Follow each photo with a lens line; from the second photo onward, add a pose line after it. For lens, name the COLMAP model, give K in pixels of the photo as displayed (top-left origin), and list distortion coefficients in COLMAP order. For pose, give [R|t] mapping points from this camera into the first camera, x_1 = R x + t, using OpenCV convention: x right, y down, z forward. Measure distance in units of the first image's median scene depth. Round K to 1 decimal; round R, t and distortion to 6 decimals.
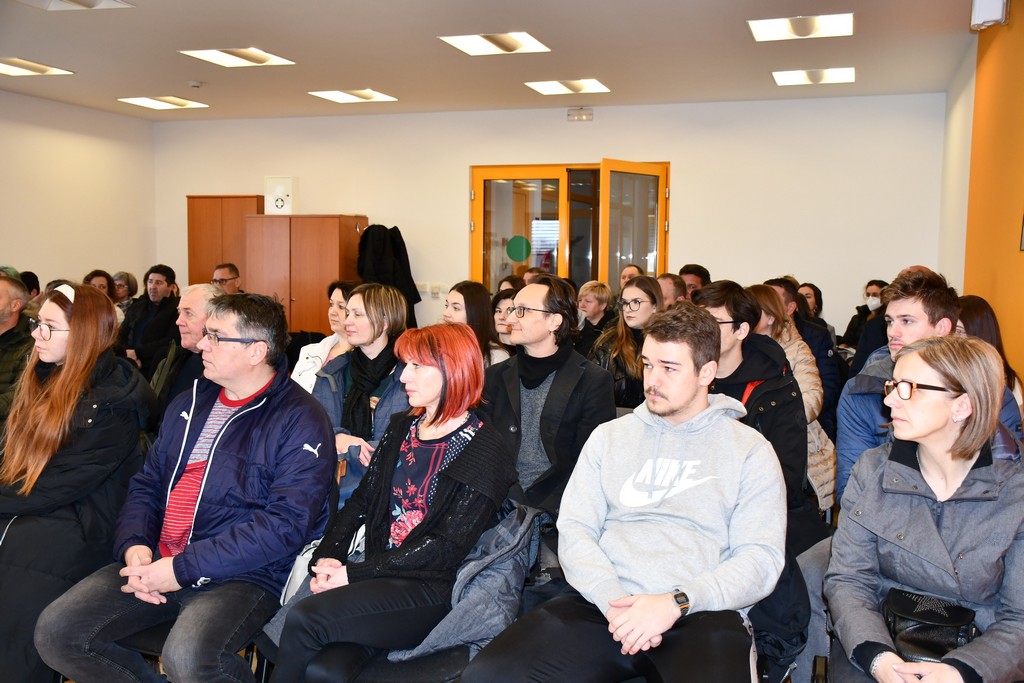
lens RADIAL K [[1090.0, 0, 506.7], [0, 1090.0, 338.5], [0, 0, 1]] dist [0.030832, 0.000000]
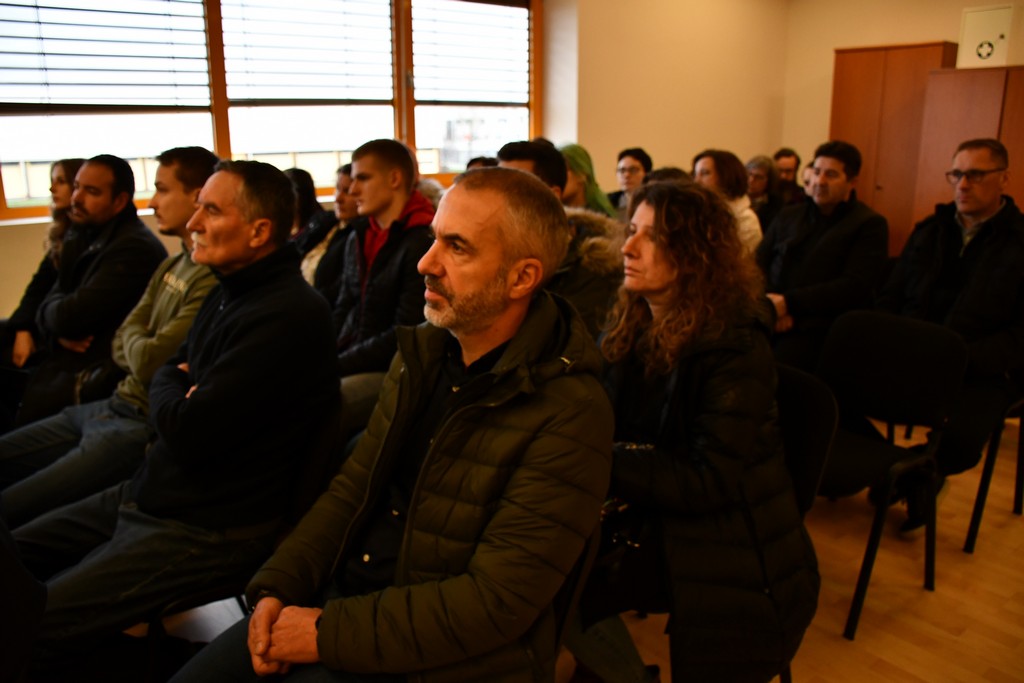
lens RADIAL K [[789.9, 0, 515.7], [0, 789.9, 342.8], [0, 0, 1]] dist [-0.087426, 0.050196]
pose [[0.834555, 0.128190, -0.535803, -0.553370], [-0.029914, 0.981662, 0.188267, -0.087694], [0.550112, -0.141091, 0.823086, 1.378580]]
